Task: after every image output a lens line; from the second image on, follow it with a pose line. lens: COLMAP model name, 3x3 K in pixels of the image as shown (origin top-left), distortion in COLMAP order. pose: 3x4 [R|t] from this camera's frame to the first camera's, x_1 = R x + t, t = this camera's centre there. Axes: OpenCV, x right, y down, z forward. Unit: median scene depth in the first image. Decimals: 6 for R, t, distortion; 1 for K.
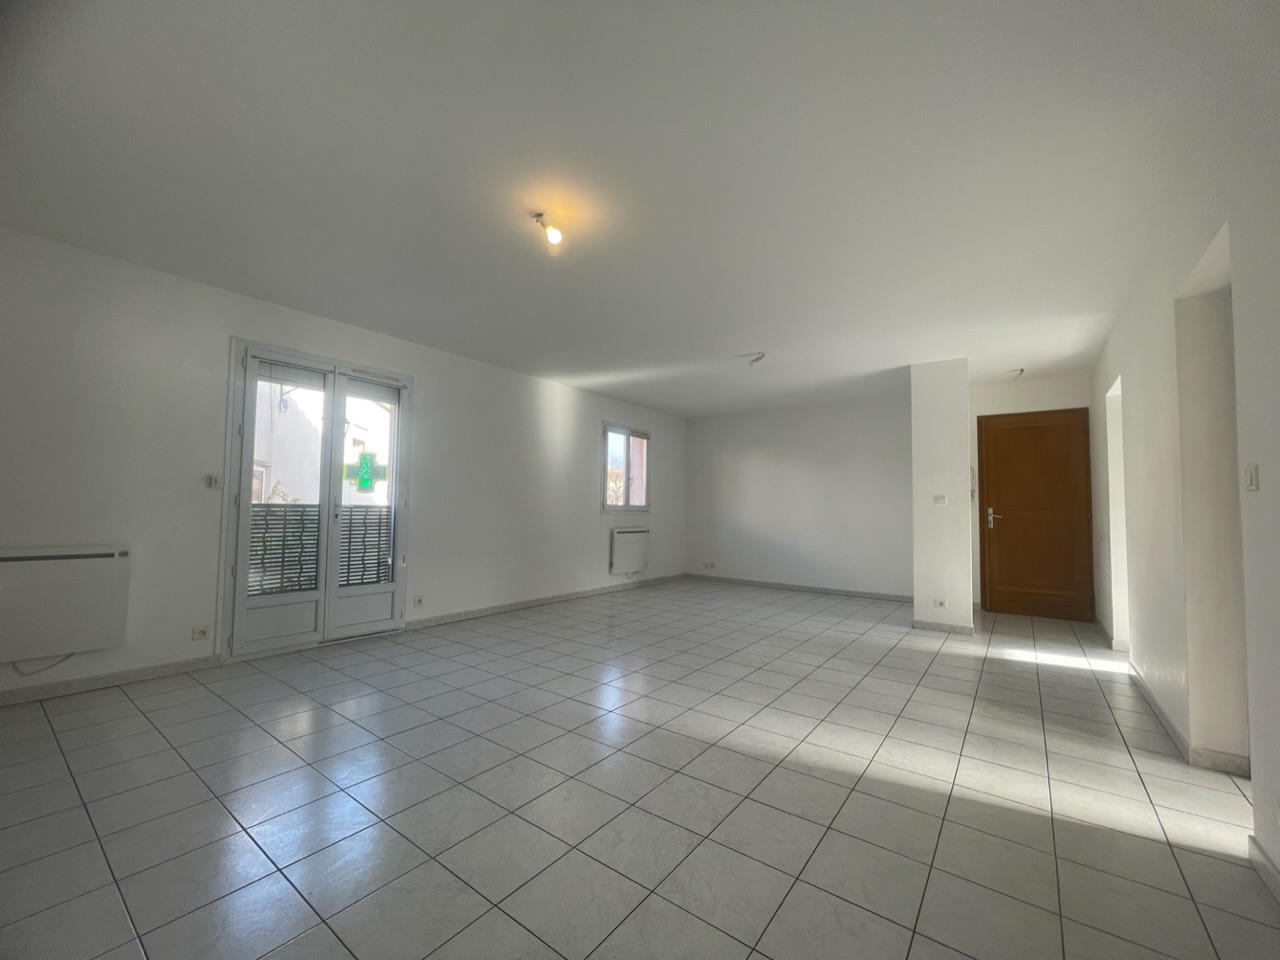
lens RADIAL K [[515.8, 0, 635.2], [0, 515.8, 482.7], [0, 0, 1]] dist [-0.003027, -0.000361]
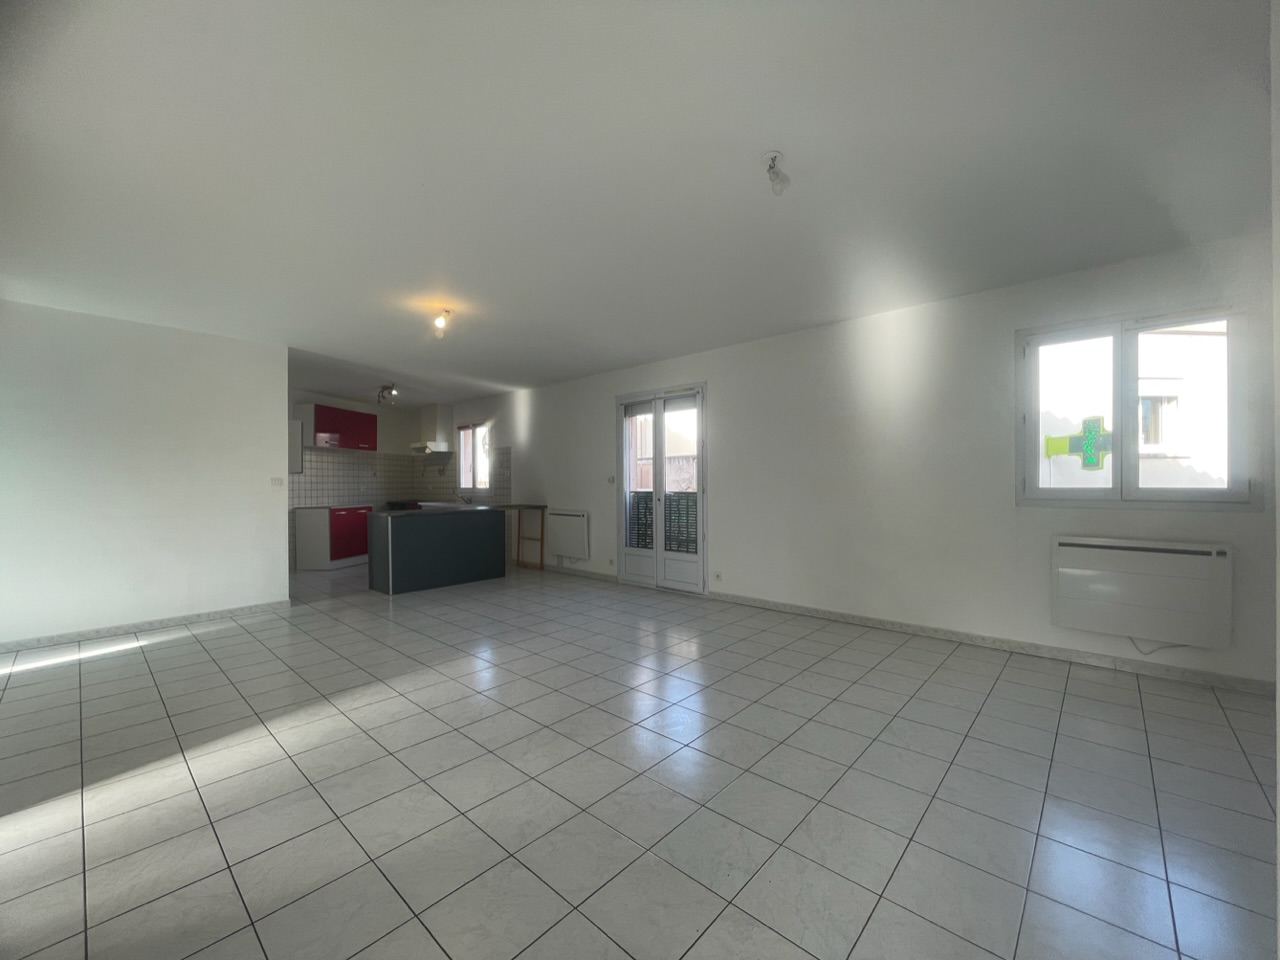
lens RADIAL K [[515.8, 0, 636.8], [0, 515.8, 484.4], [0, 0, 1]] dist [-0.003027, -0.000361]
pose [[-0.099245, -0.013202, -0.994975, 0.786444], [0.053224, 0.998410, -0.018556, 0.042546], [0.993639, -0.054798, -0.098385, 1.019404]]
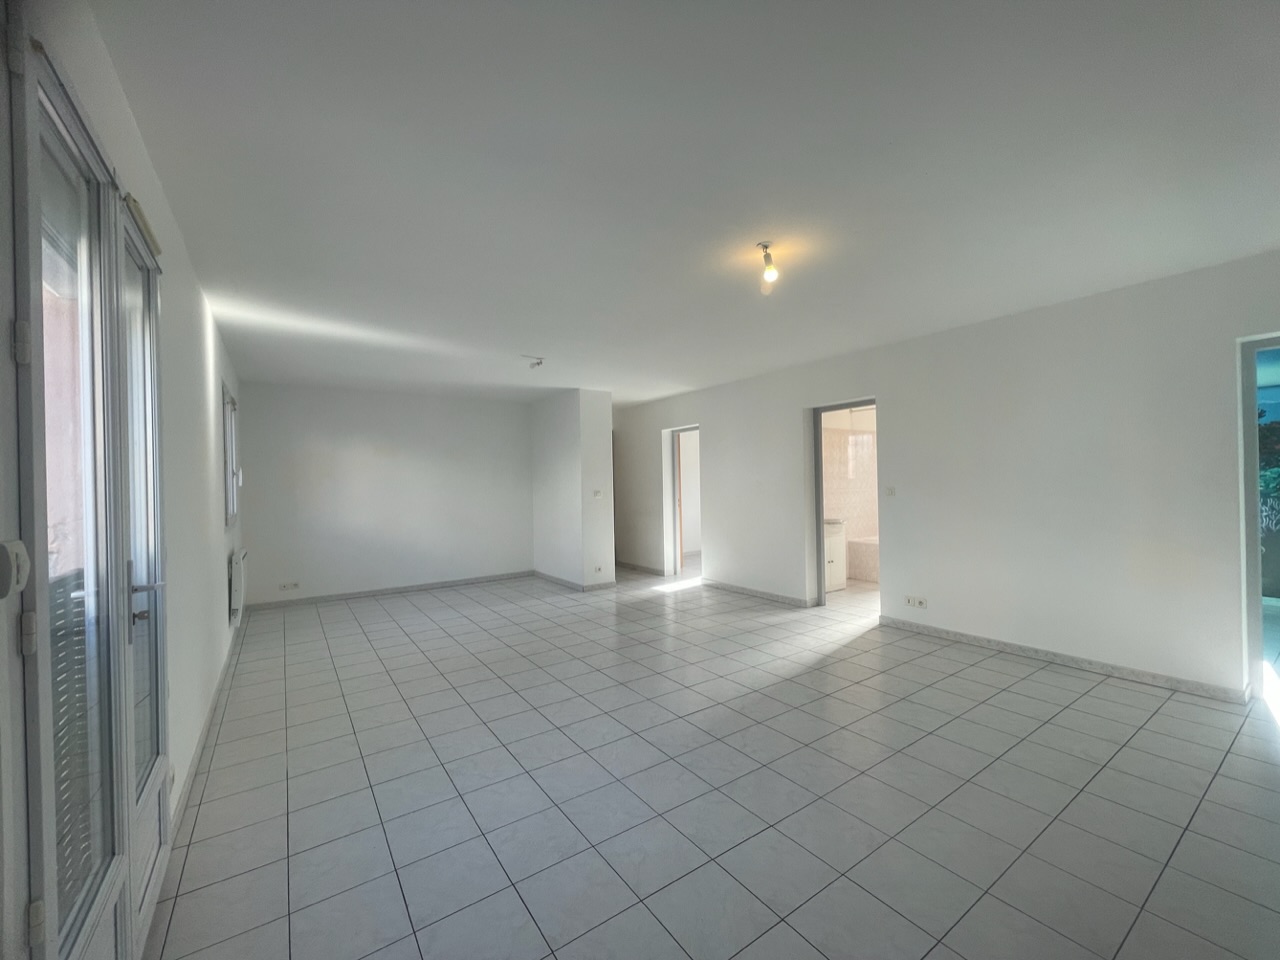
lens RADIAL K [[515.8, 0, 632.7], [0, 515.8, 481.9], [0, 0, 1]] dist [-0.003027, -0.000361]
pose [[0.322765, -0.020912, 0.946248, -0.758896], [-0.018571, 0.999423, 0.028421, -0.042830], [-0.946297, -0.026747, 0.322191, 0.545419]]
